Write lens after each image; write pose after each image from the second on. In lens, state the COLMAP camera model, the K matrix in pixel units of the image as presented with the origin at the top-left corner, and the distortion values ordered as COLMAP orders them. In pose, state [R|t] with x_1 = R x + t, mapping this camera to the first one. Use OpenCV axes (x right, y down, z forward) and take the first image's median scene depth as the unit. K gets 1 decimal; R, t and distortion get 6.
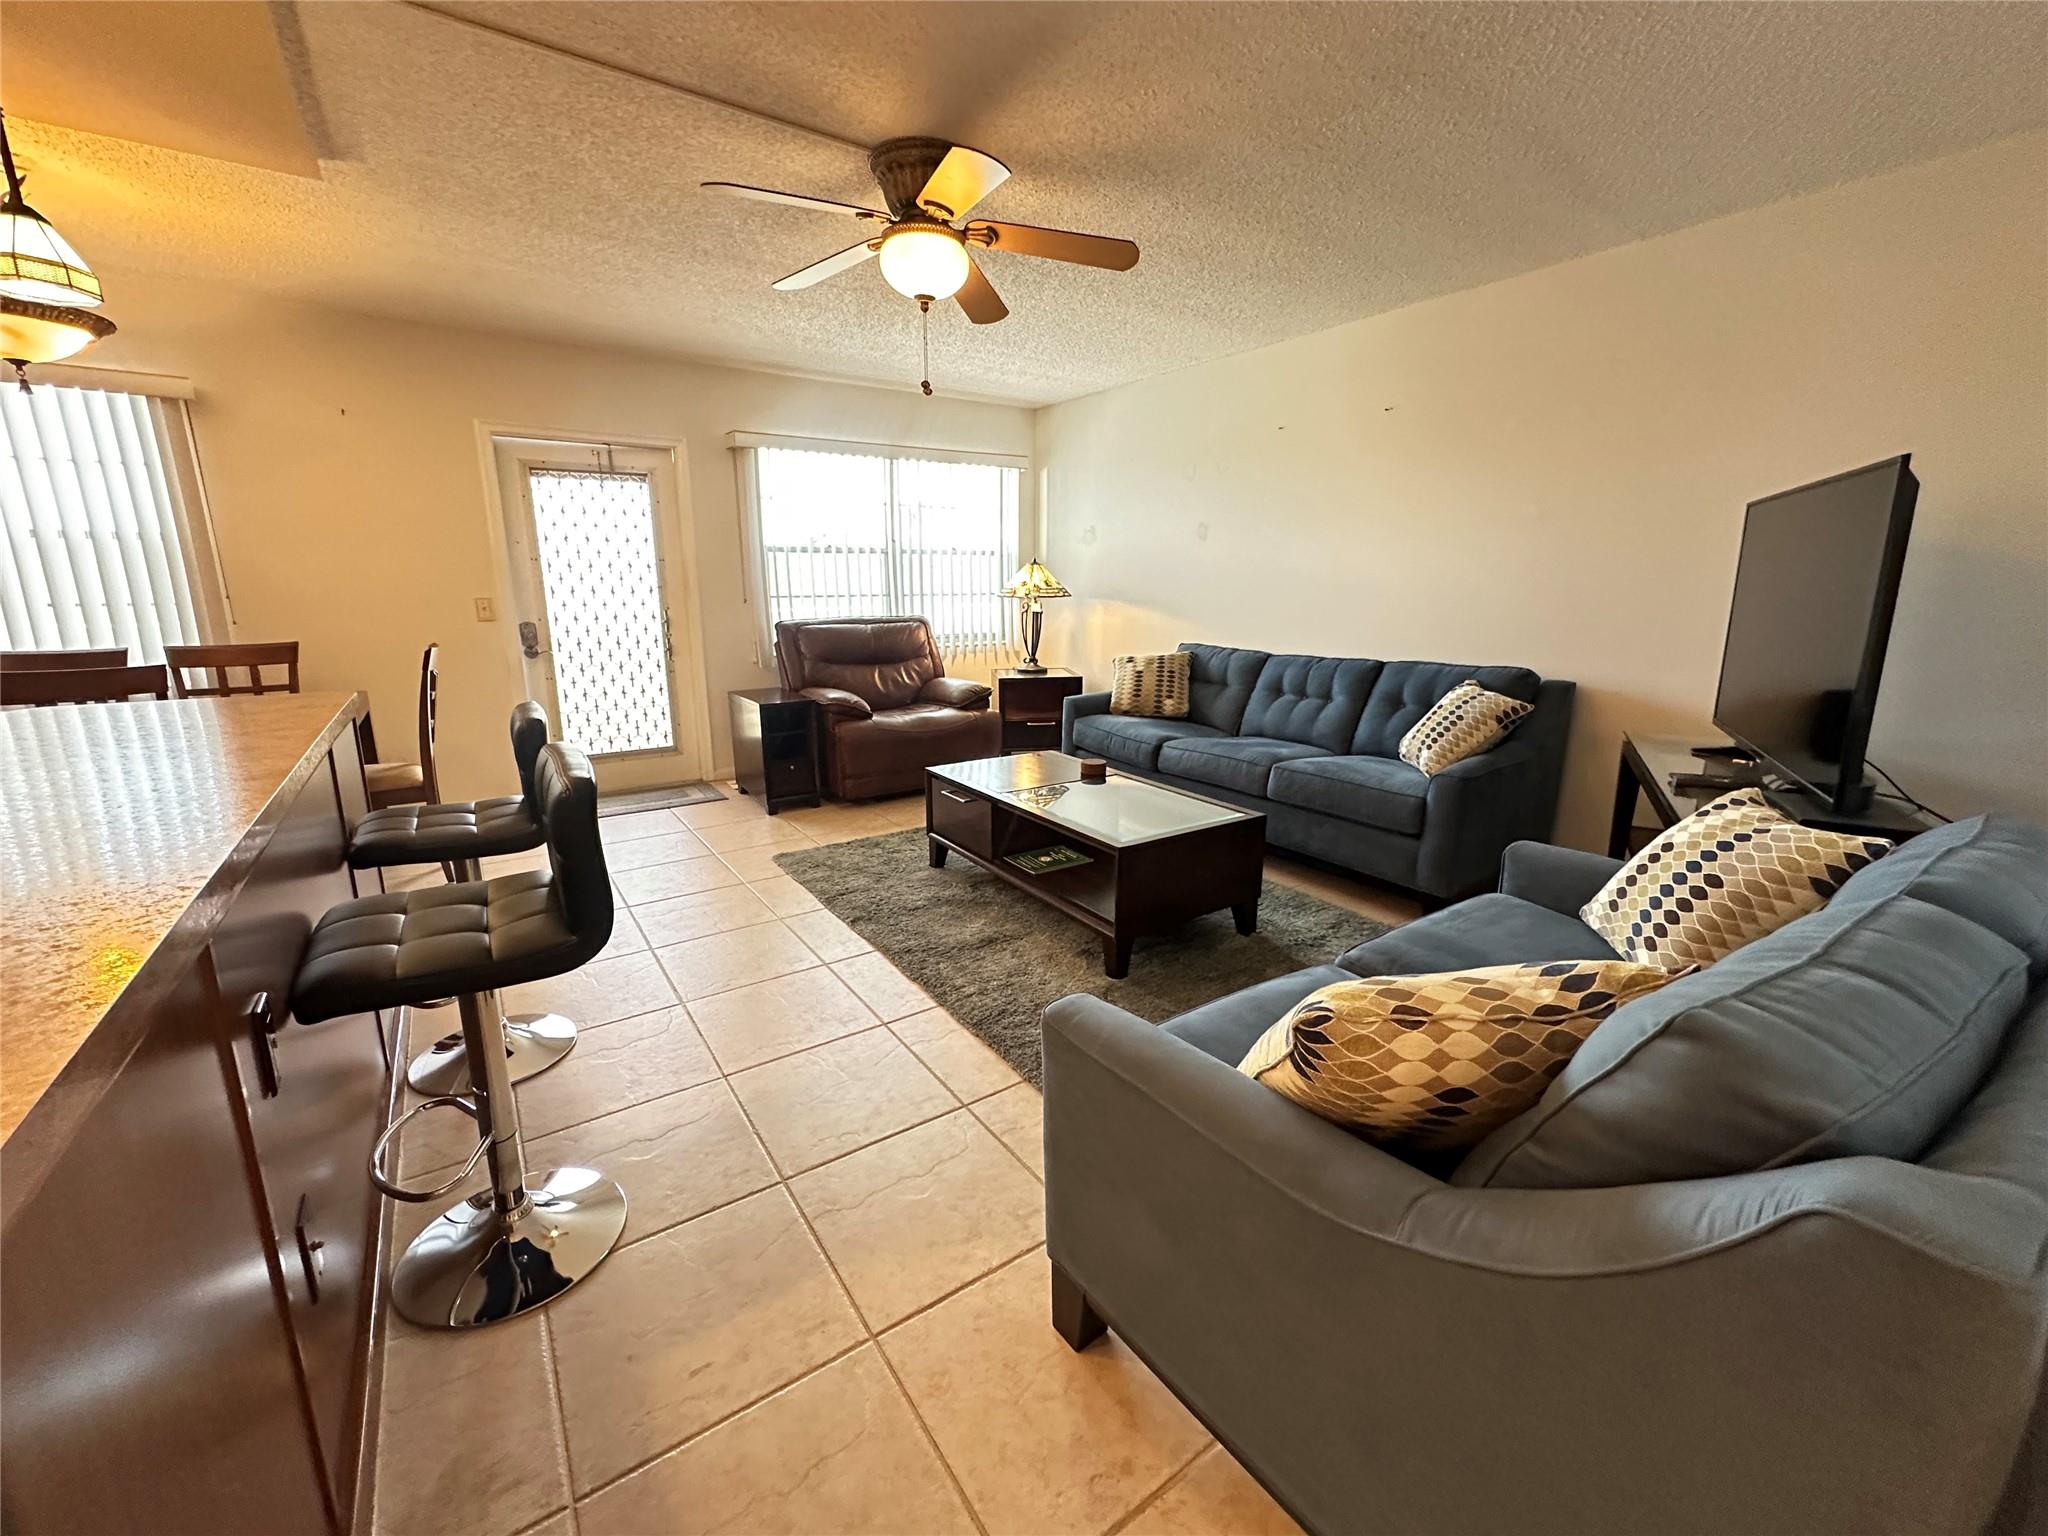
lens RADIAL K [[819.1, 0, 1025.2], [0, 819.1, 768.8], [0, 0, 1]] dist [-0.001530, -0.000124]
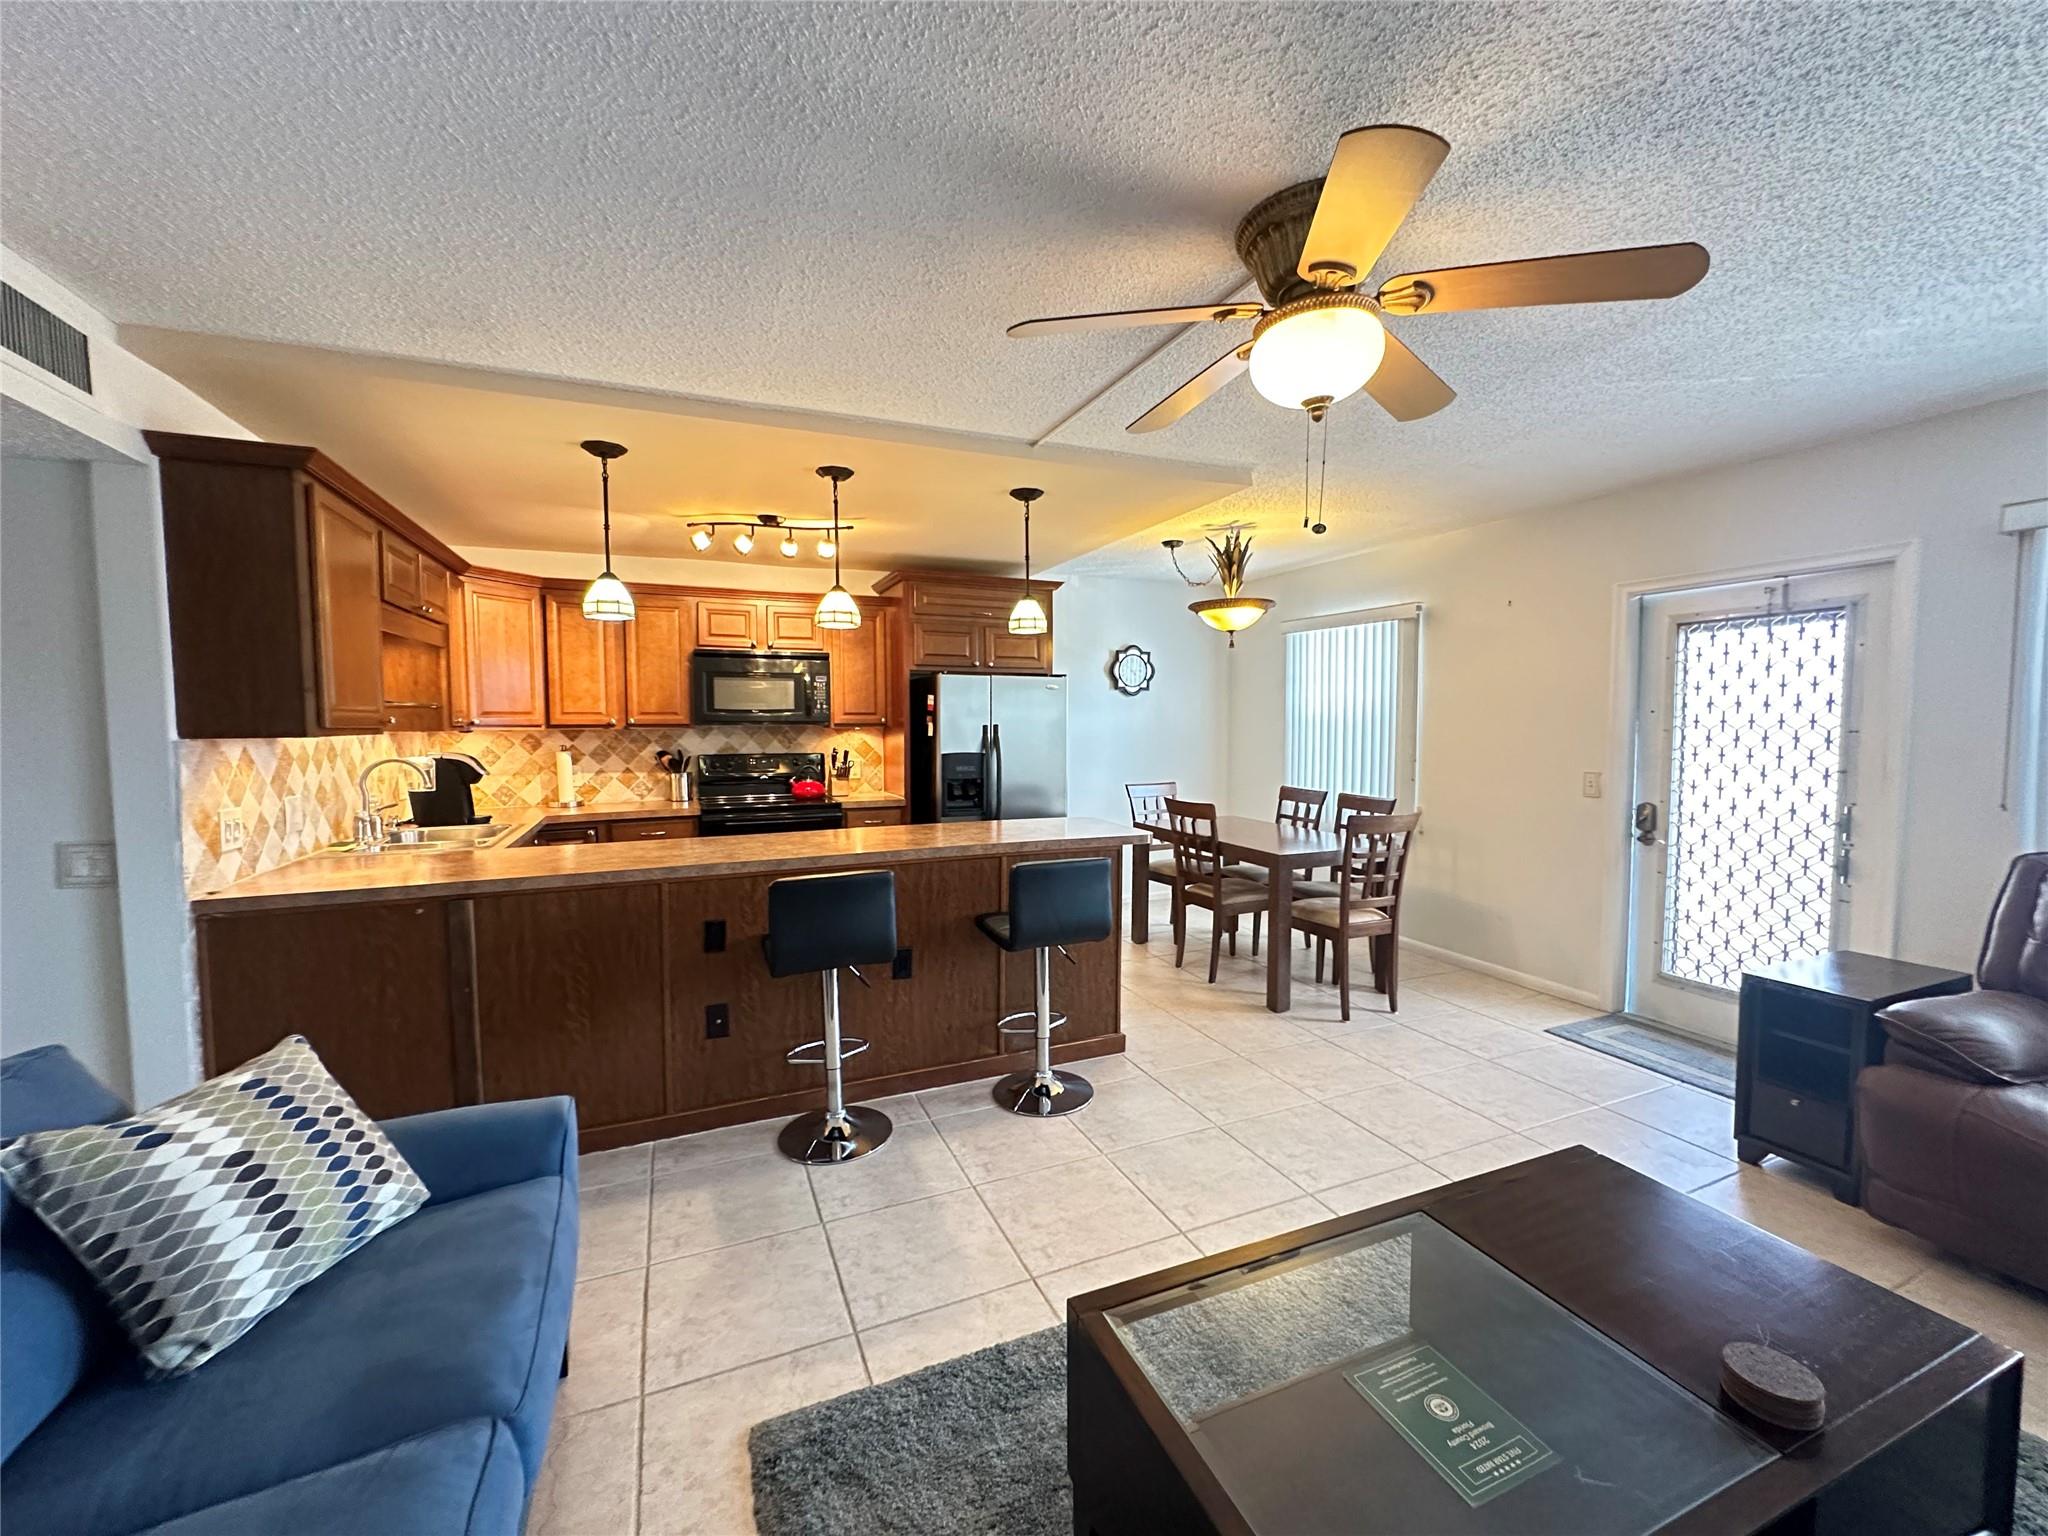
lens RADIAL K [[819.1, 0, 1025.2], [0, 819.1, 768.8], [0, 0, 1]] dist [-0.001530, -0.000124]
pose [[-0.202190, 0.059061, -0.977564, 0.338789], [-0.218108, 0.970395, 0.103740, -0.158908], [0.954750, 0.234189, -0.183323, 0.527248]]
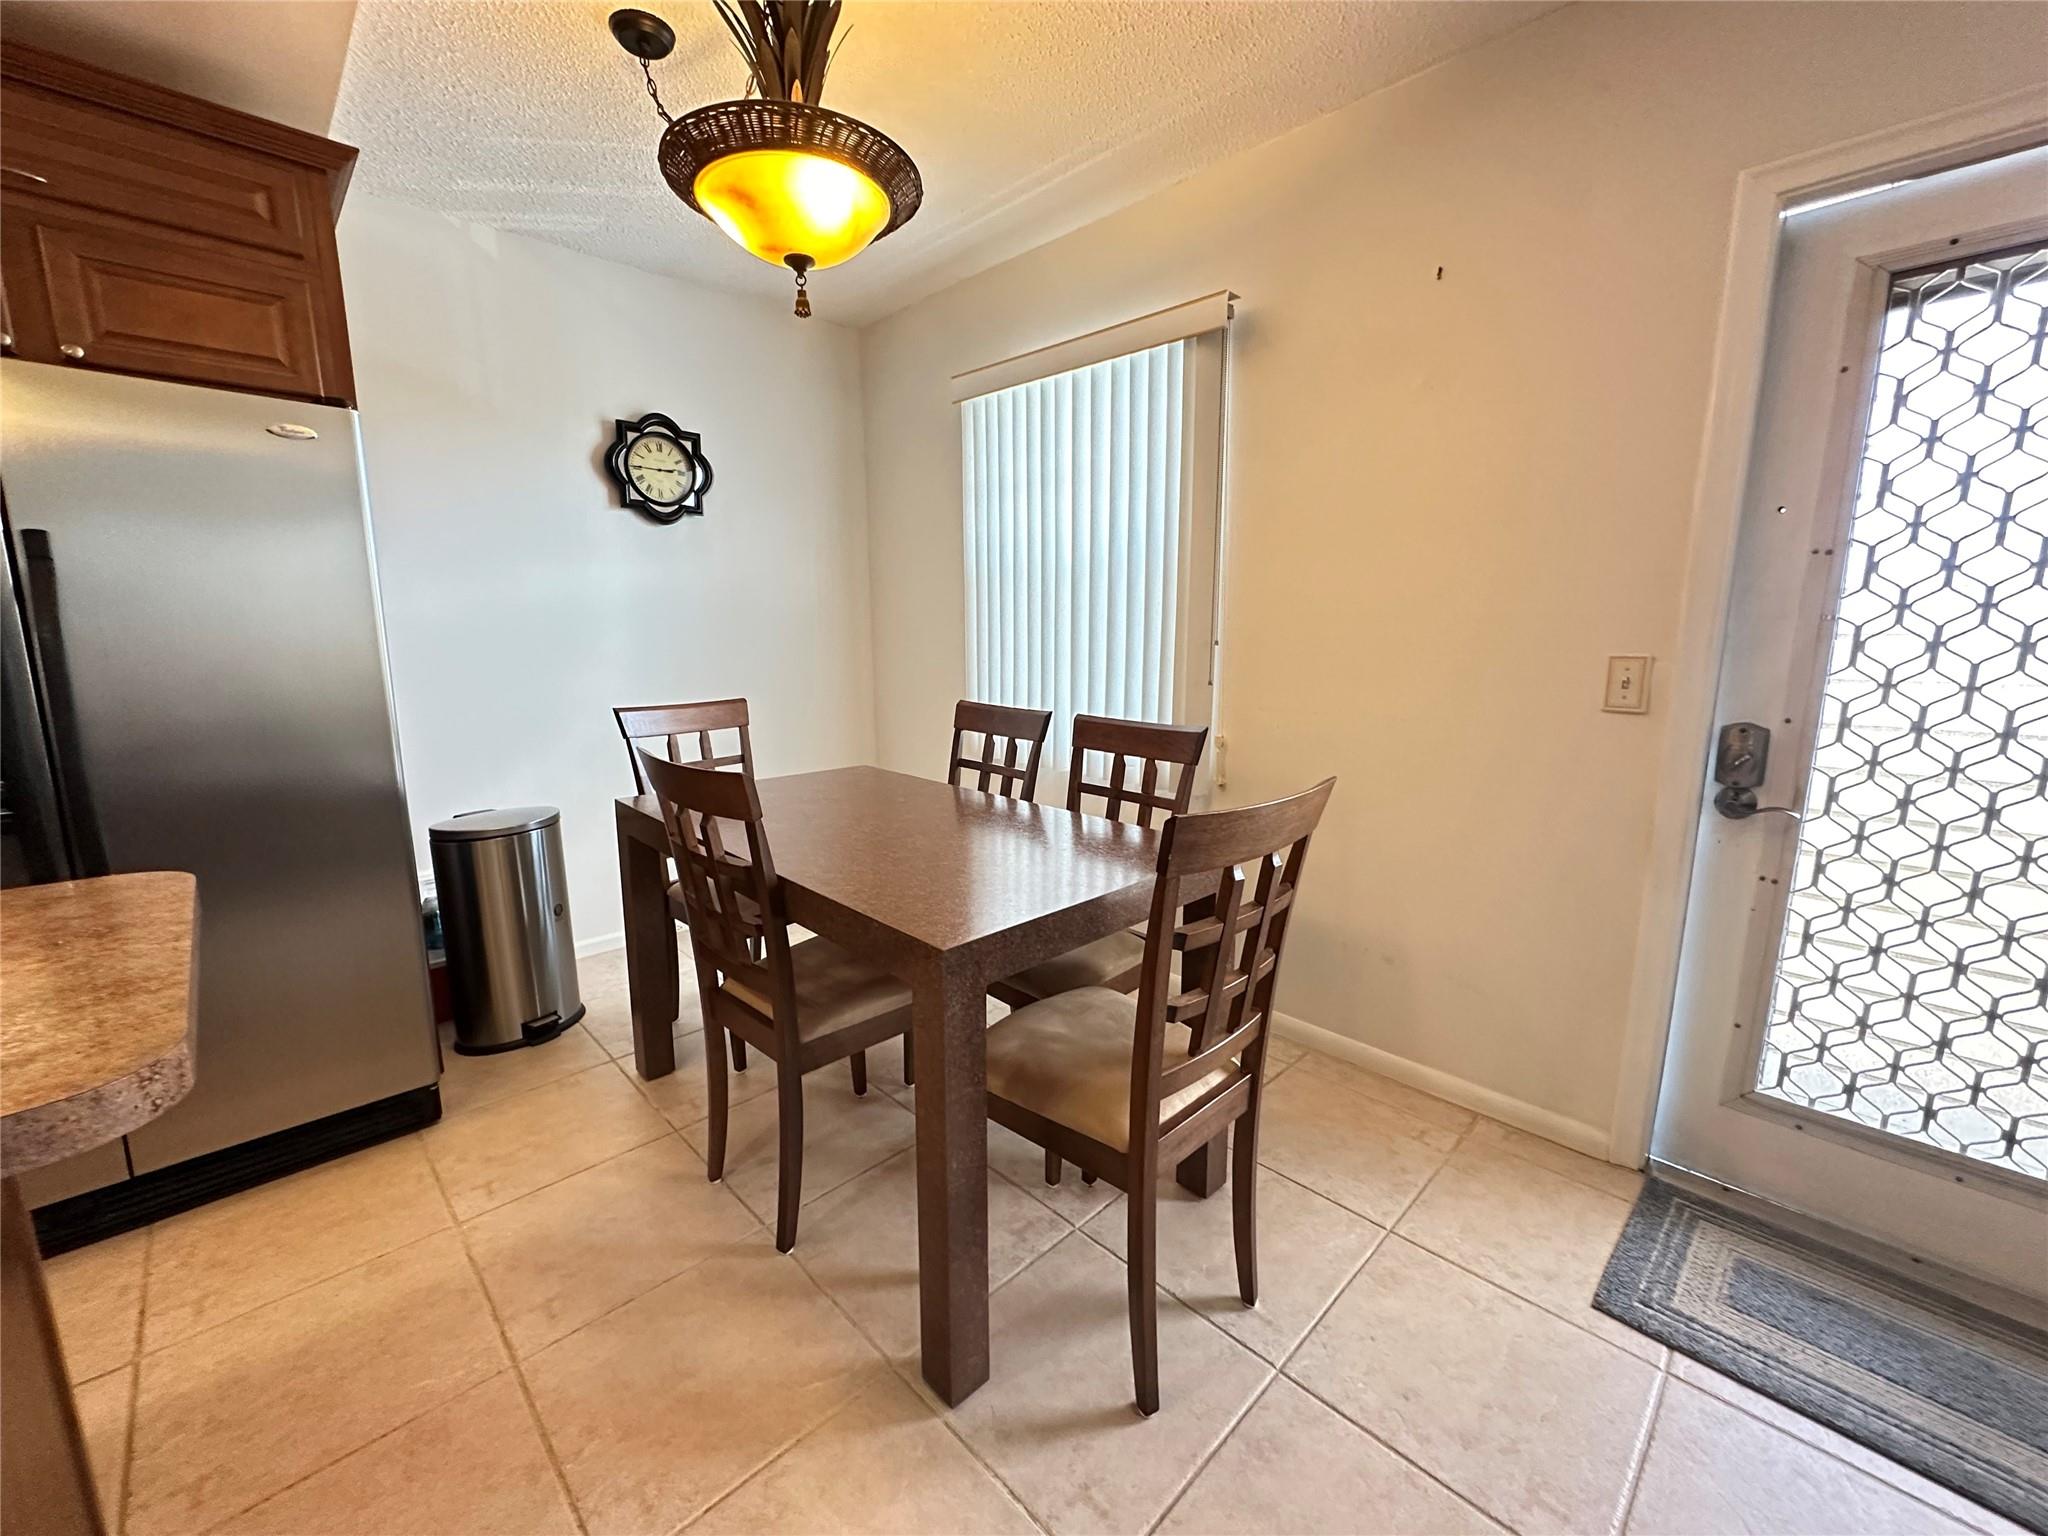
lens RADIAL K [[819.1, 0, 1025.2], [0, 819.1, 768.8], [0, 0, 1]] dist [-0.001530, -0.000124]
pose [[0.166026, 0.169253, -0.971488, -0.294880], [-0.221393, 0.966409, 0.130532, -0.133634], [0.960948, 0.193409, 0.197921, 0.607358]]
